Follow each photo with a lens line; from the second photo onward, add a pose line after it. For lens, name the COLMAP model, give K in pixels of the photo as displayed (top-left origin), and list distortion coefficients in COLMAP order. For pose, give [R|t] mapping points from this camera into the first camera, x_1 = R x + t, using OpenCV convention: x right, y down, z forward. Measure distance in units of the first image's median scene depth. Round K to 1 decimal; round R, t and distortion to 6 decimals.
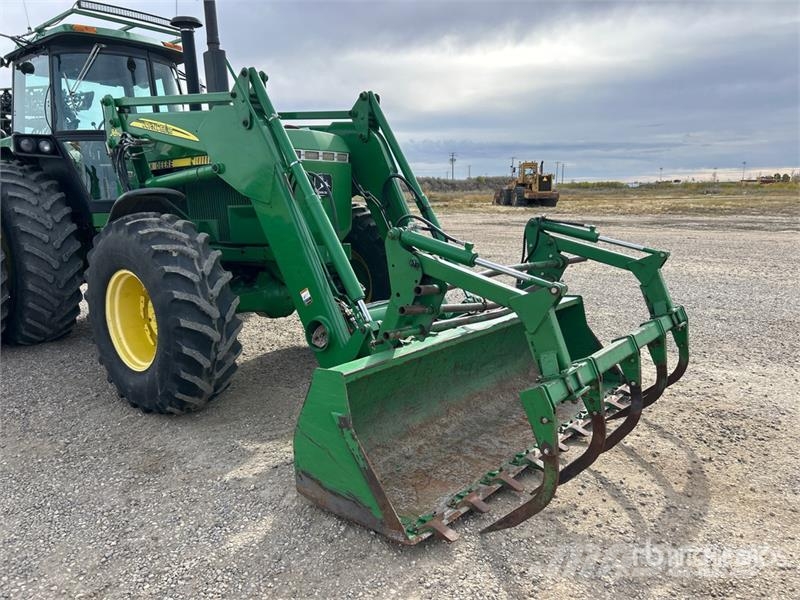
lens RADIAL K [[608.2, 0, 431.6], [0, 608.2, 310.7], [0, 0, 1]] dist [0.043898, -0.070827]
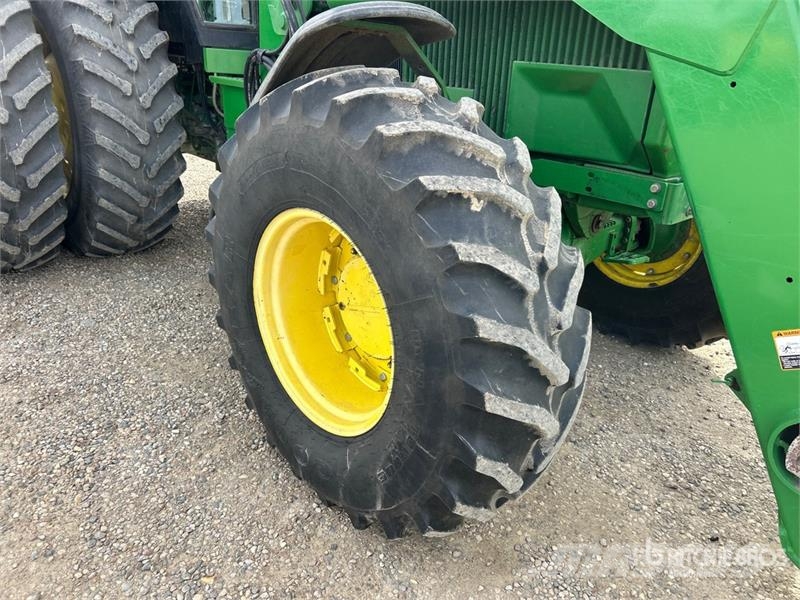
lens RADIAL K [[589.6, 0, 402.4], [0, 589.6, 294.2], [0, 0, 1]] dist [0.049429, -0.054957]
pose [[0.986391, 0.126780, -0.104684, -0.383564], [-0.101286, 0.970113, 0.220503, -0.103893], [0.129511, -0.206899, 0.969752, 0.592295]]
